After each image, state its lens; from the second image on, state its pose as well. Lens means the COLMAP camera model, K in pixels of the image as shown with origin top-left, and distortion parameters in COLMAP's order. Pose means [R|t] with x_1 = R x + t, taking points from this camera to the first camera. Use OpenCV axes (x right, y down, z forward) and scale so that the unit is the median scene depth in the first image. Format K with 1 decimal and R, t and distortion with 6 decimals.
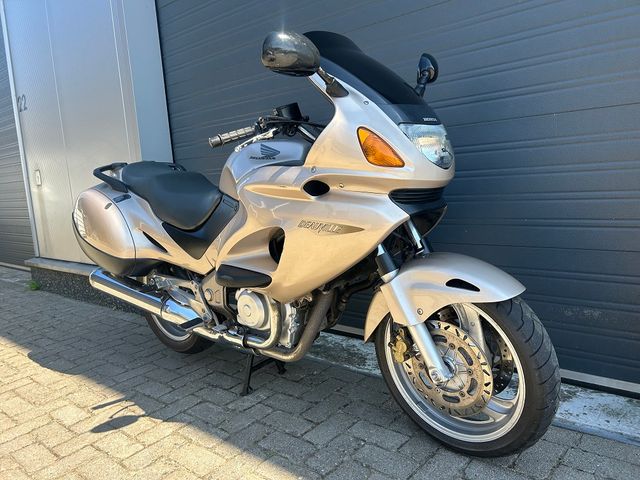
lens RADIAL K [[489.4, 0, 322.1], [0, 489.4, 237.3], [0, 0, 1]] dist [0.042355, -0.055016]
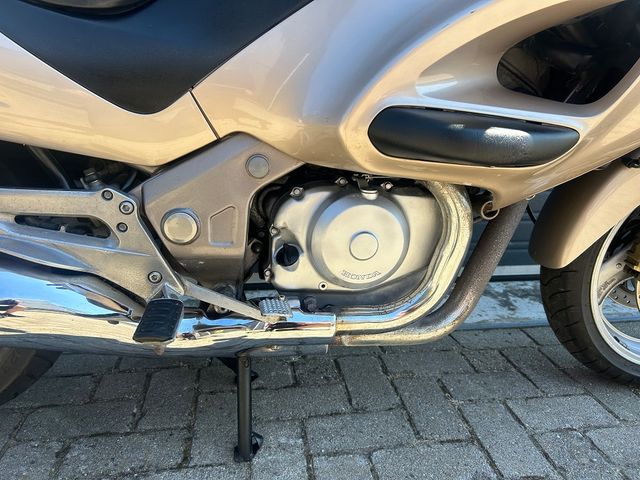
lens RADIAL K [[489.4, 0, 322.7], [0, 489.4, 238.1], [0, 0, 1]] dist [0.042355, -0.055016]
pose [[0.632877, -0.121013, 0.764737, -0.521548], [0.028833, 0.990709, 0.132909, 0.102231], [-0.773715, -0.062065, 0.630486, 0.873716]]
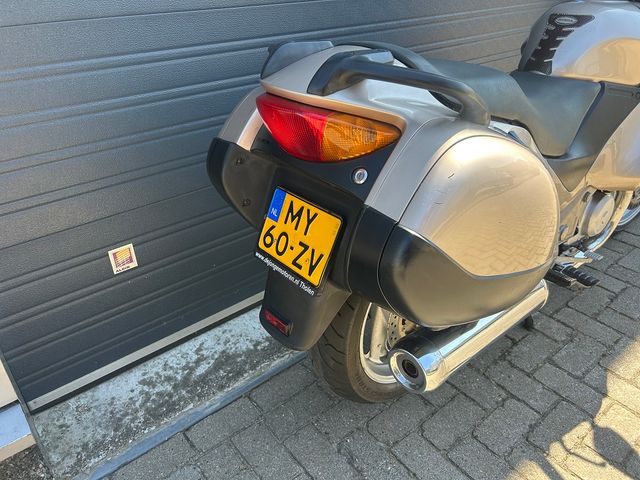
lens RADIAL K [[489.4, 0, 317.3], [0, 489.4, 238.8], [0, 0, 1]] dist [0.042355, -0.055016]
pose [[0.167012, -0.416627, 0.893604, -1.143364], [0.154023, 0.906231, 0.393728, -0.259902], [-0.973850, 0.071878, 0.215521, 1.459968]]
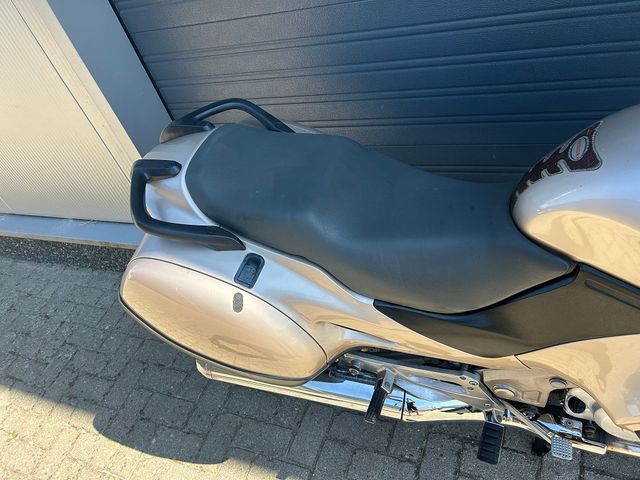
lens RADIAL K [[489.4, 0, 316.2], [0, 489.4, 242.5], [0, 0, 1]] dist [0.042355, -0.055016]
pose [[0.928010, -0.353250, 0.118370, -0.533135], [0.233443, 0.798977, 0.554203, -0.460798], [-0.290347, -0.486673, 0.823922, 0.836244]]
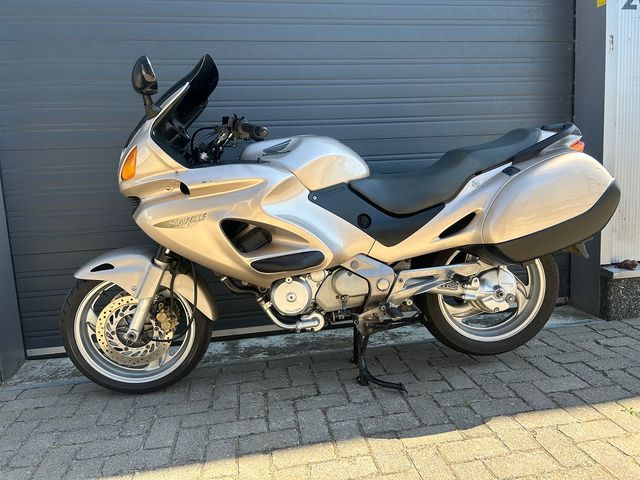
lens RADIAL K [[489.4, 0, 324.1], [0, 489.4, 236.7], [0, 0, 1]] dist [0.042355, -0.055016]
pose [[0.626777, -0.053873, 0.777334, -1.153964], [0.103053, 0.994575, -0.014165, 0.035216], [-0.772354, 0.088984, 0.628929, 0.494753]]
